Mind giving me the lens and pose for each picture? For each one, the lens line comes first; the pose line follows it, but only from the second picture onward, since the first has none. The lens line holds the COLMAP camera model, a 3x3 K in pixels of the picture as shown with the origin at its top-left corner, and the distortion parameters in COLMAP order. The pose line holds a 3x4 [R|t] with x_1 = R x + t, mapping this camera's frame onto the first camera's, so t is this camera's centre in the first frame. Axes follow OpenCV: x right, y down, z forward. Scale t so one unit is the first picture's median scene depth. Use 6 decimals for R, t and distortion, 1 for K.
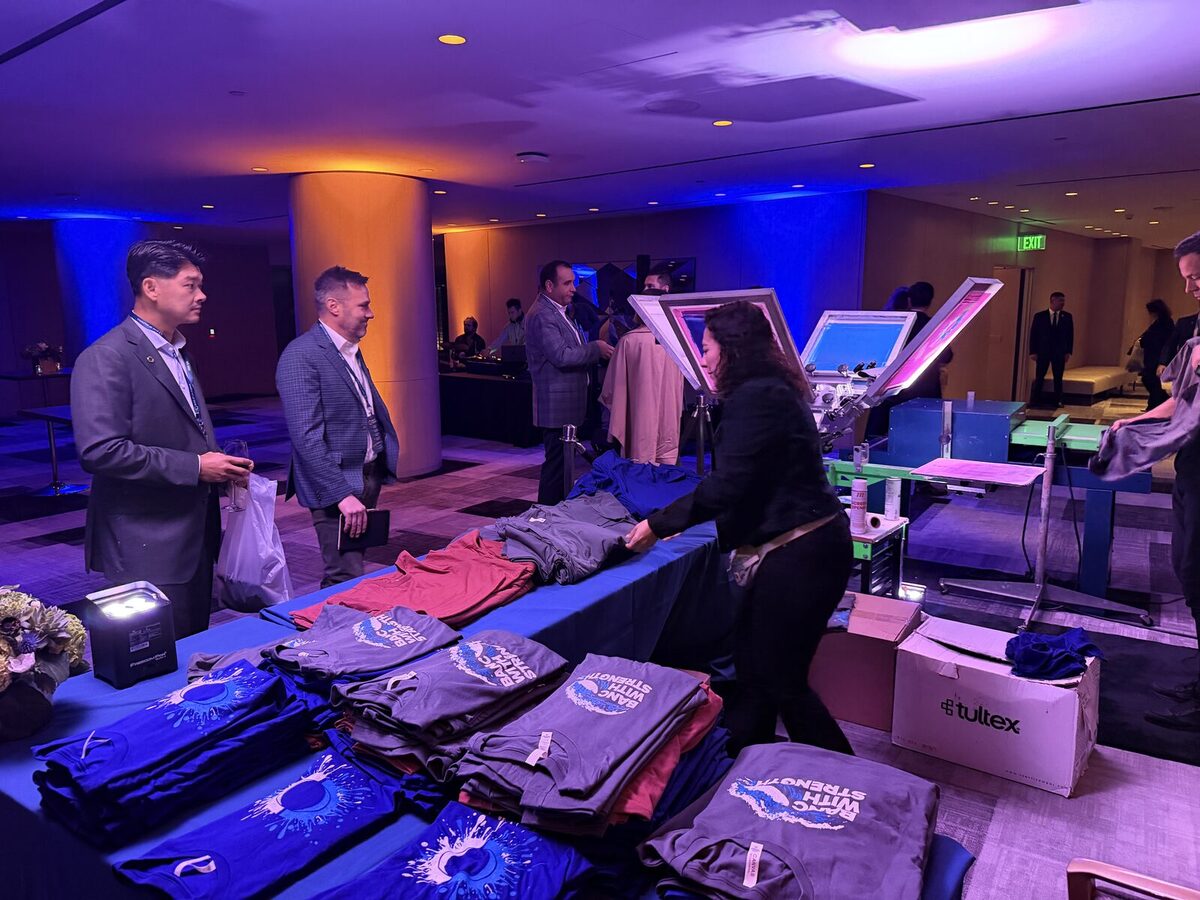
lens RADIAL K [[936.2, 0, 600.0], [0, 936.2, 450.0], [0, 0, 1]] dist [-0.006756, -0.005363]
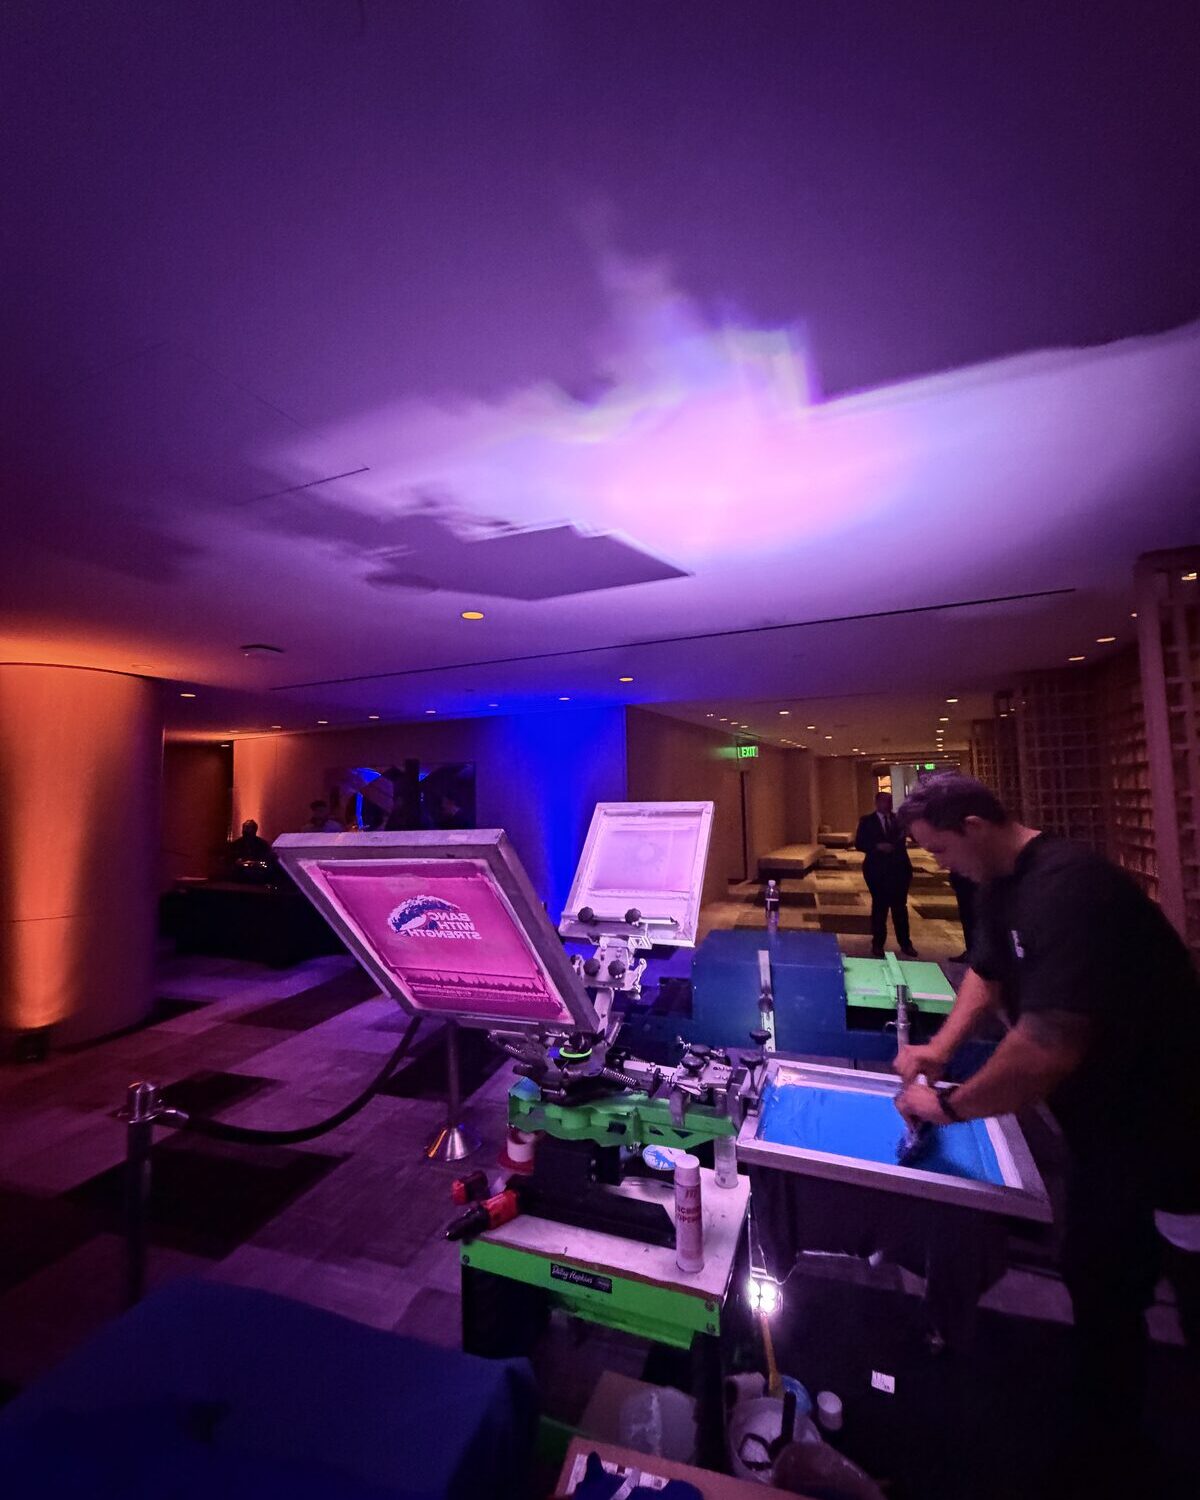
lens RADIAL K [[647.6, 0, 600.0], [0, 647.6, 750.0], [0, 0, 1]] dist [0.000036, 0.000010]
pose [[0.968992, 0.007045, 0.246991, 0.059749], [0.047135, 0.975968, -0.212757, -0.058328], [-0.242554, 0.217801, 0.945373, 0.272562]]
